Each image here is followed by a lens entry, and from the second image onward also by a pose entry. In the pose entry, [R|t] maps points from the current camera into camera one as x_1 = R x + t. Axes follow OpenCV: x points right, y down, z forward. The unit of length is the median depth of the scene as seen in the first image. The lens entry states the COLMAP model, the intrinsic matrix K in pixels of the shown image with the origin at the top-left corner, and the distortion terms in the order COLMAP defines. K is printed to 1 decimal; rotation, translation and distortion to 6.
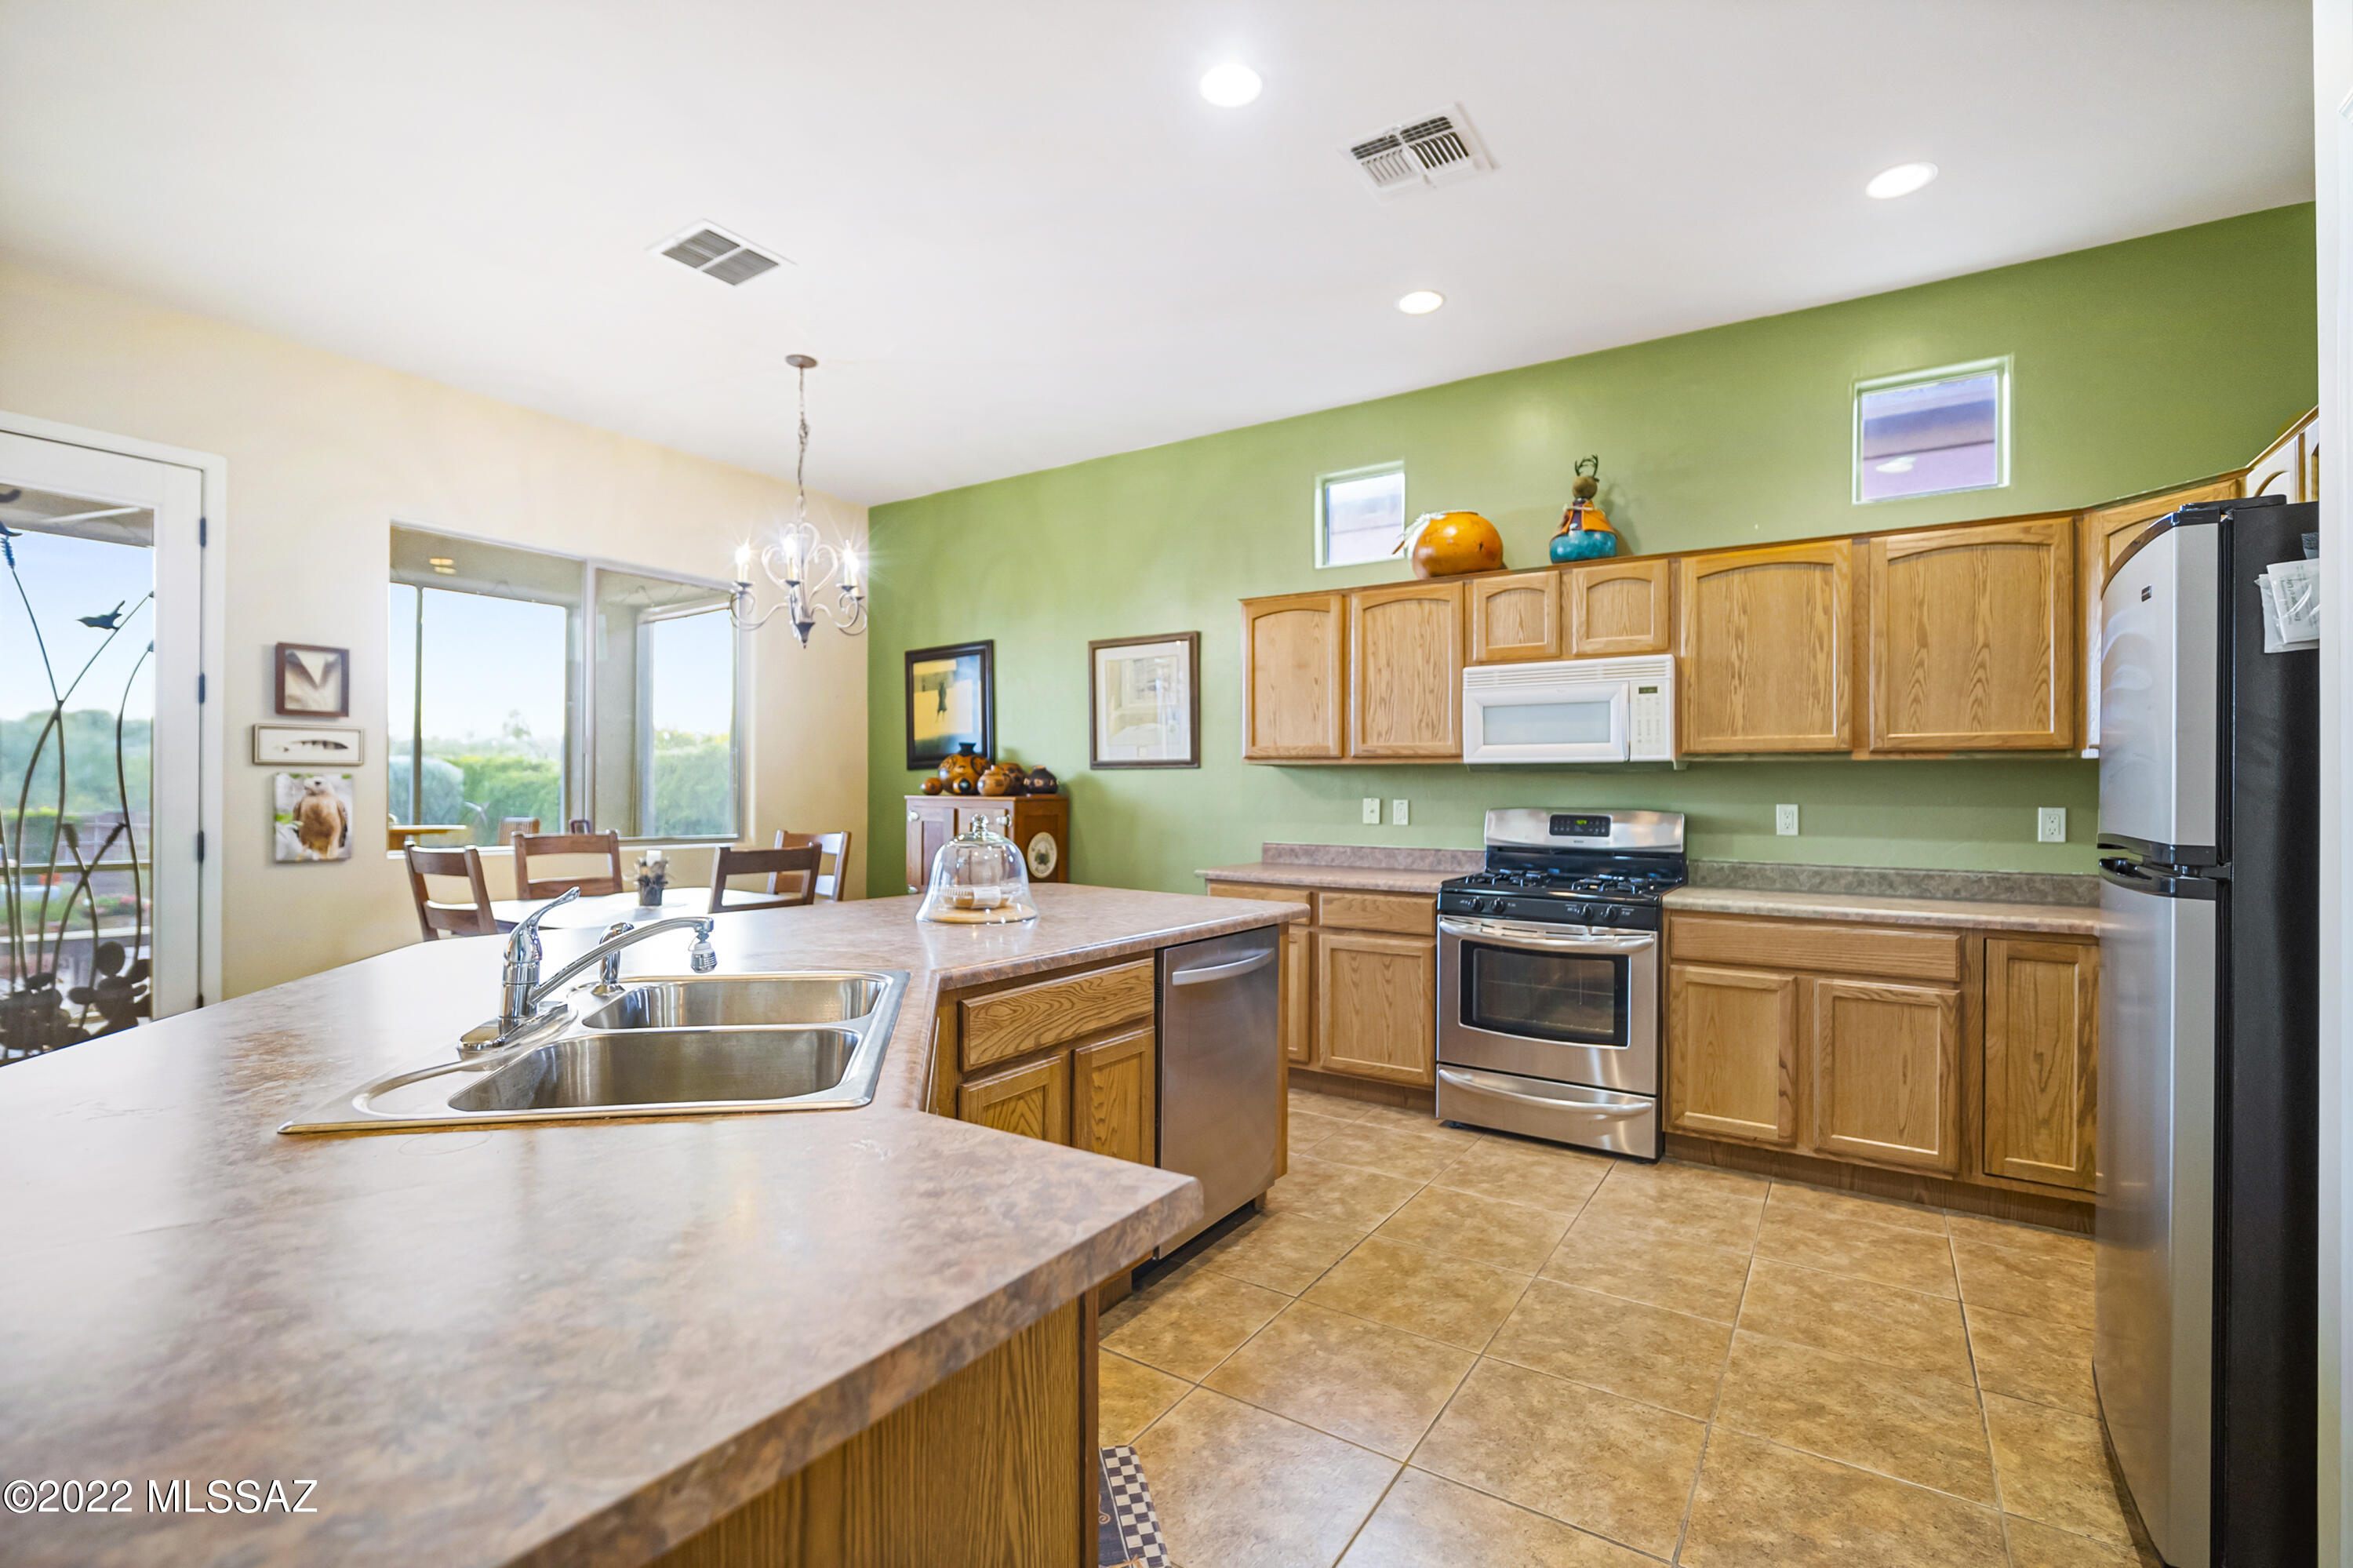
lens RADIAL K [[1042.3, 0, 1176.5], [0, 1042.3, 784.0], [0, 0, 1]] dist [-0.011616, -0.000029]
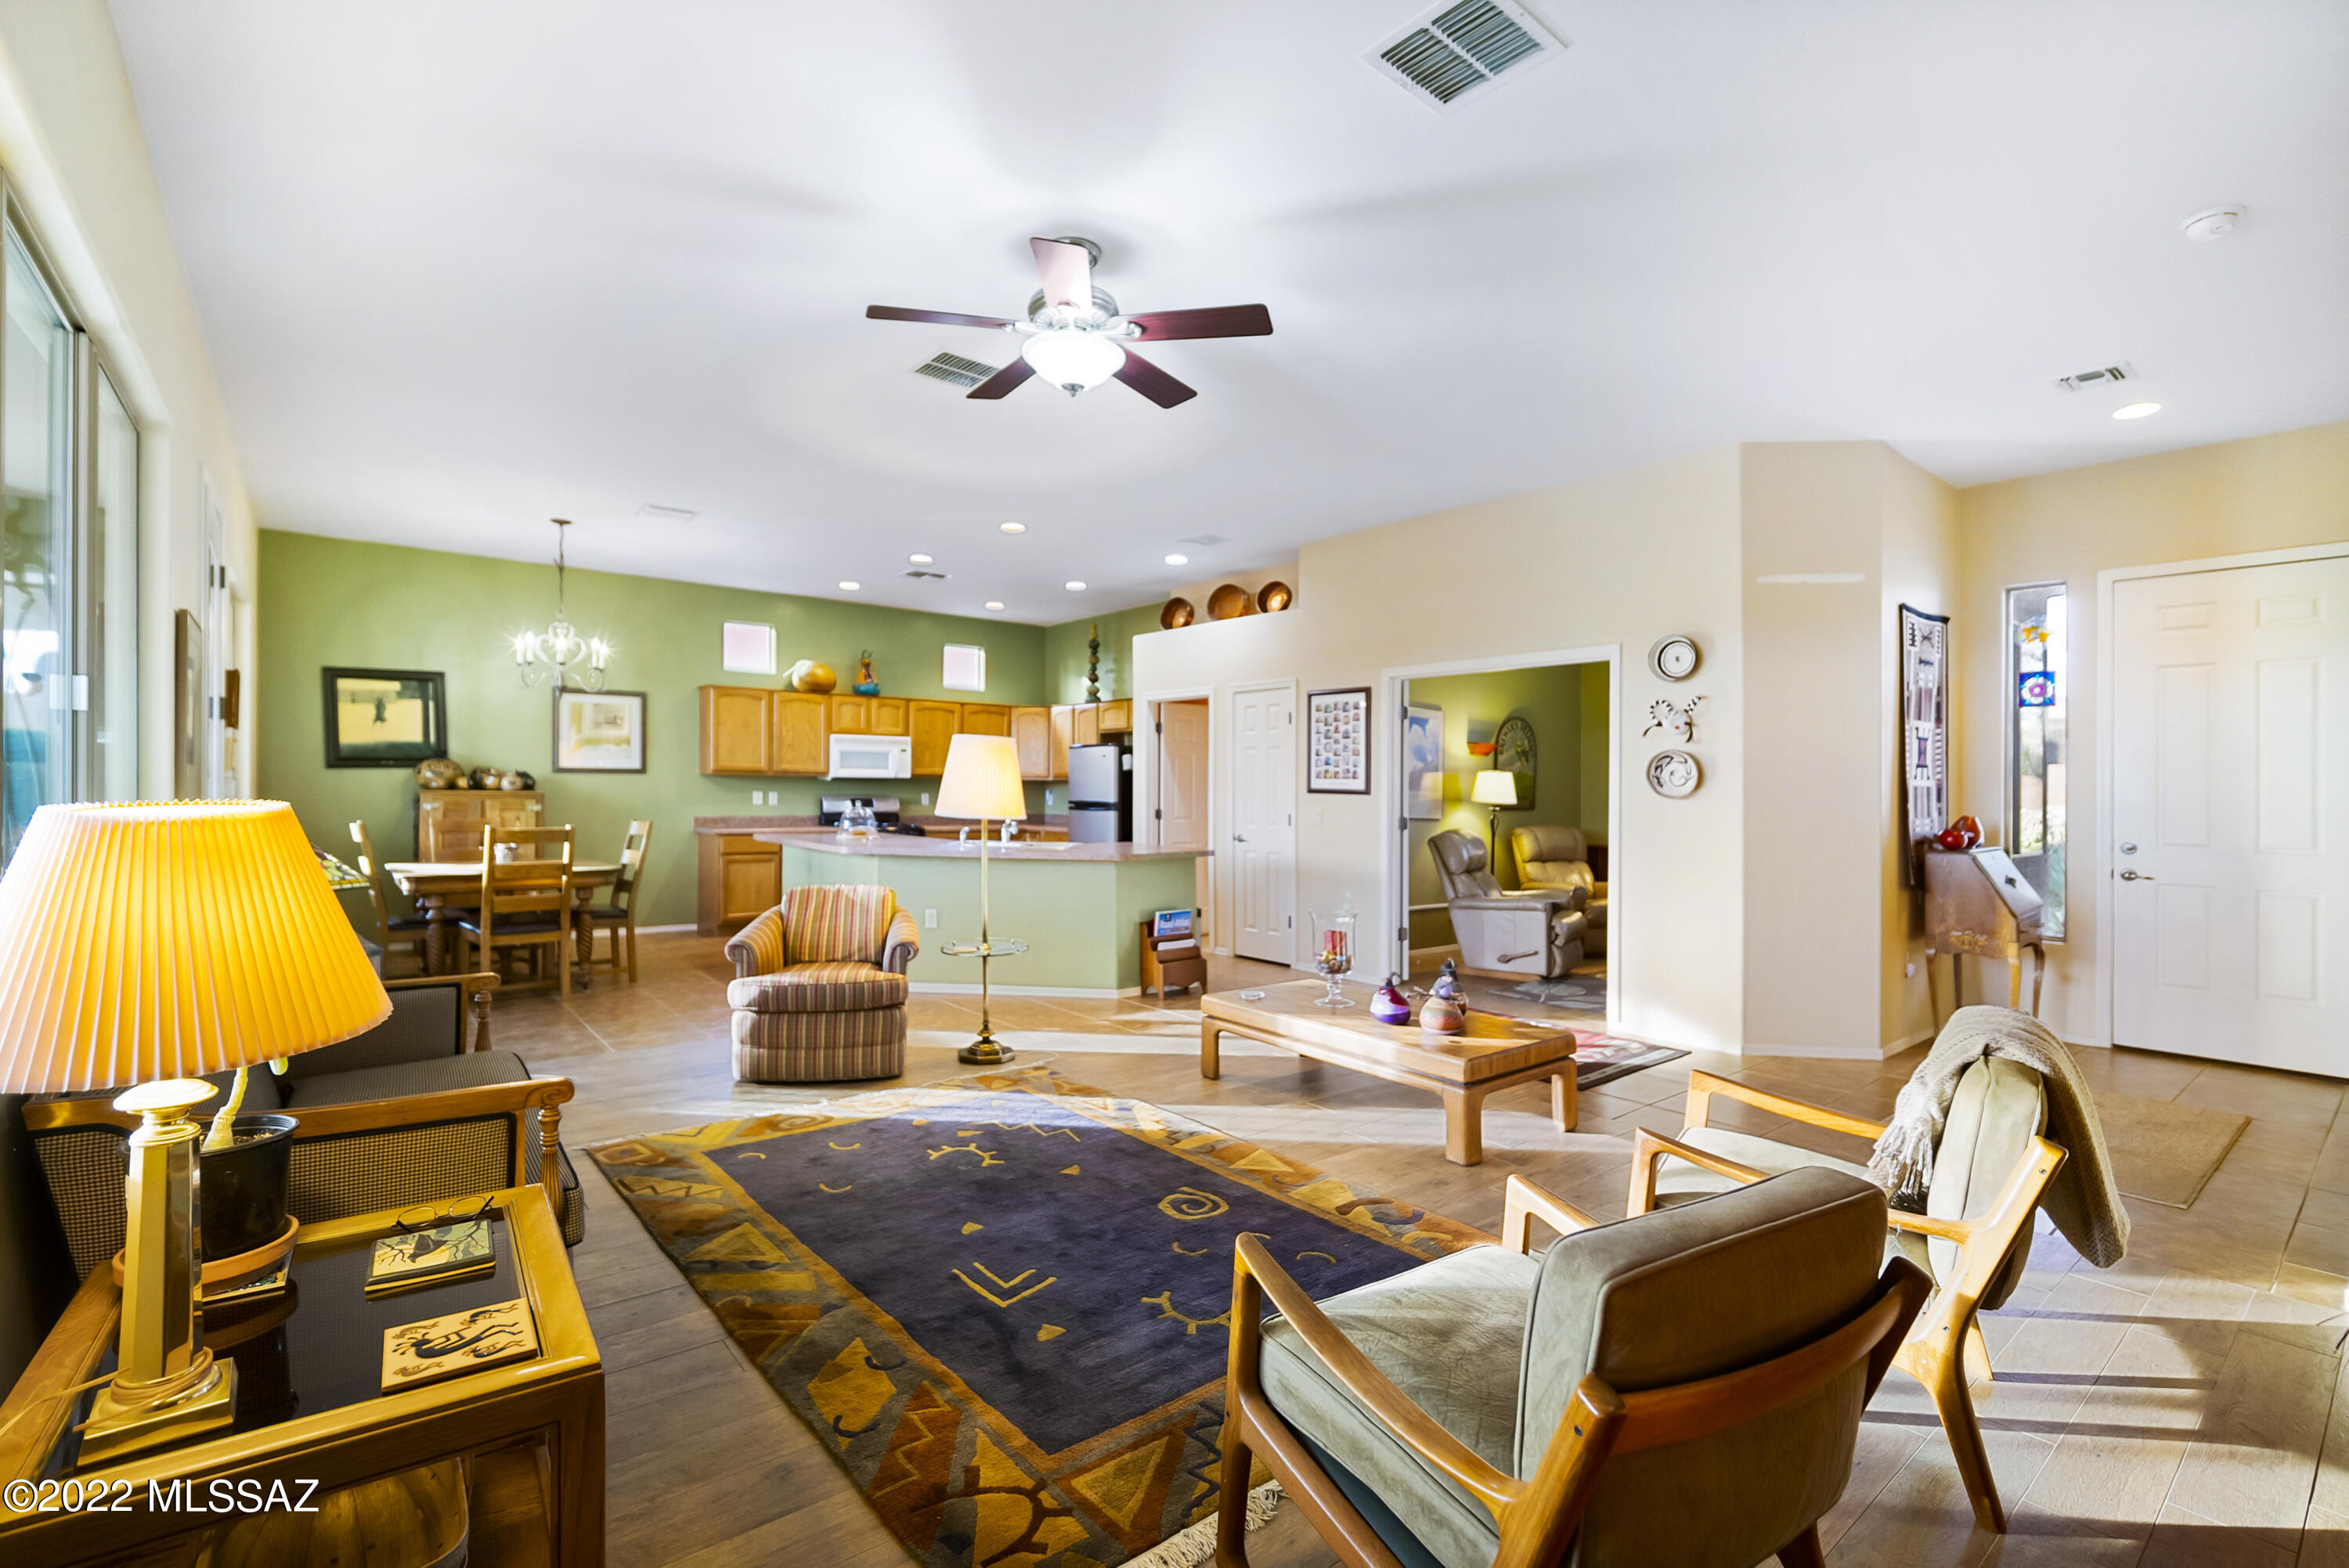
lens RADIAL K [[1037.8, 0, 1171.6], [0, 1037.8, 813.1], [0, 0, 1]] dist [0.000539, 0.000132]
pose [[0.296747, -0.027386, 0.954563, -1.717093], [-0.018839, 0.999226, 0.034523, -0.033244], [-0.954770, -0.028227, 0.296001, -0.402138]]
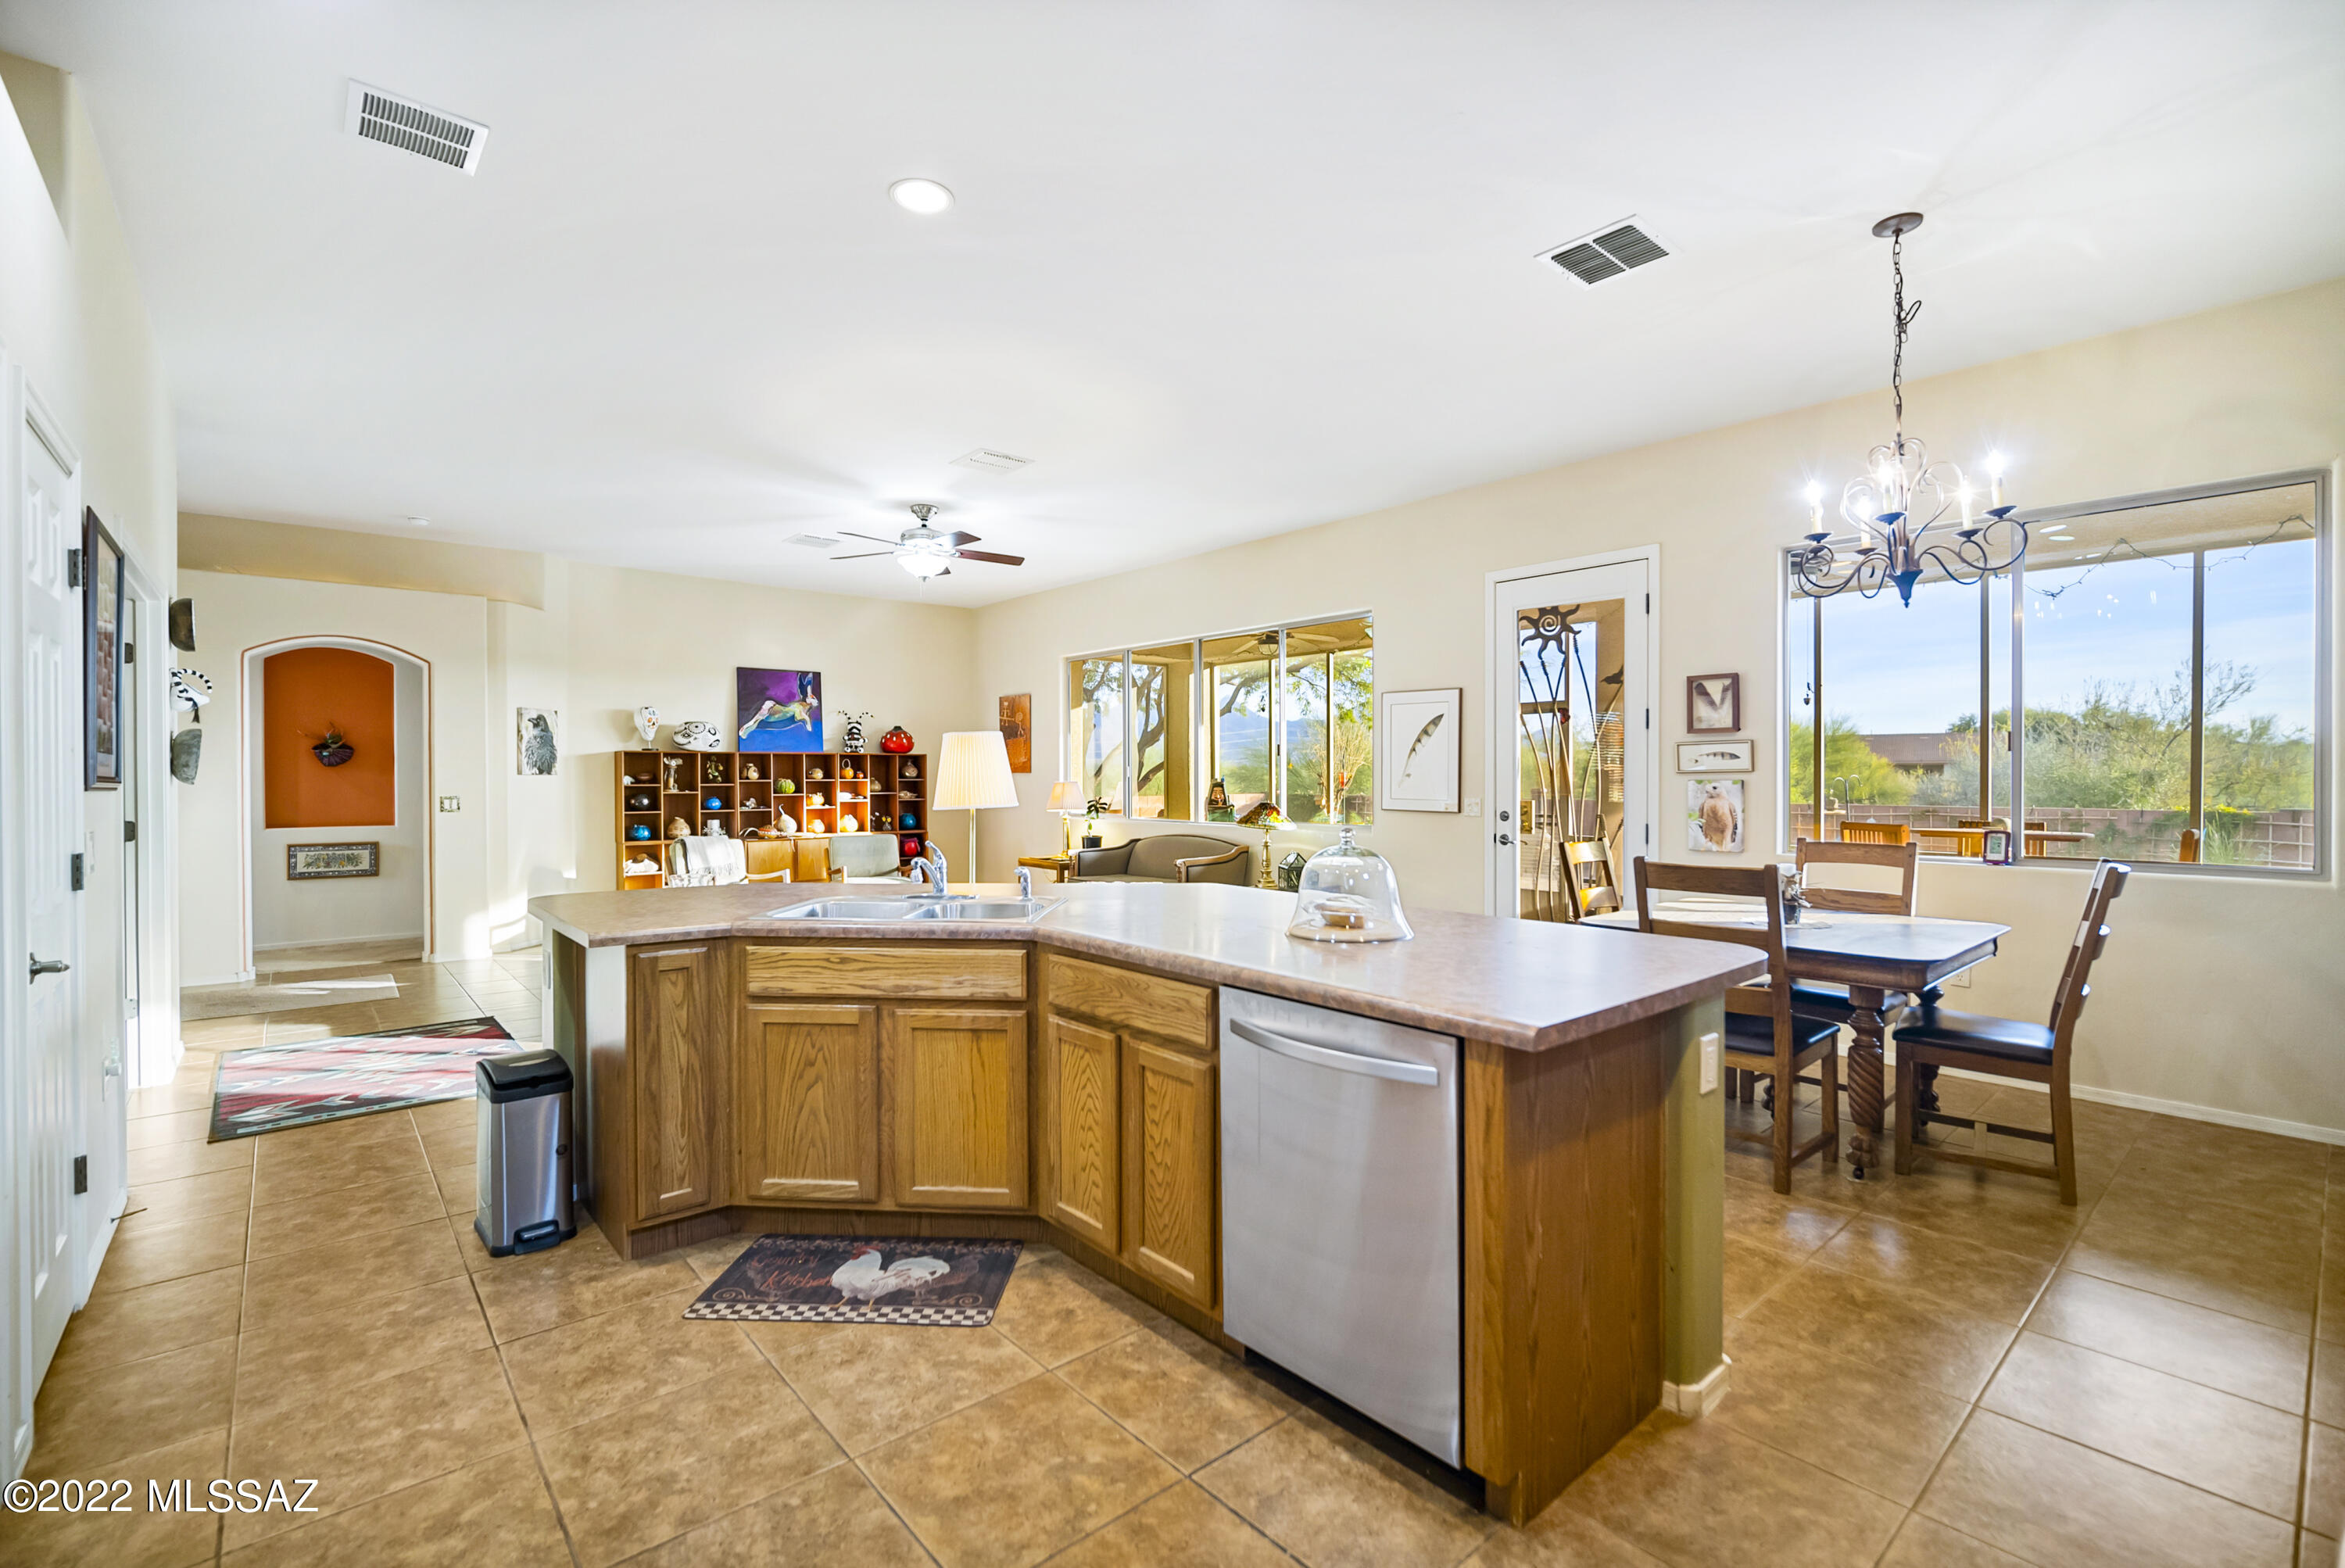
lens RADIAL K [[1032.0, 0, 1172.5], [0, 1032.0, 784.0], [0, 0, 1]] dist [-0.008907, 0.000244]
pose [[-0.269245, -0.000055, -0.963072, 0.524301], [0.006896, 0.999974, -0.001985, -0.007596], [0.963047, -0.007176, -0.269237, 0.741533]]
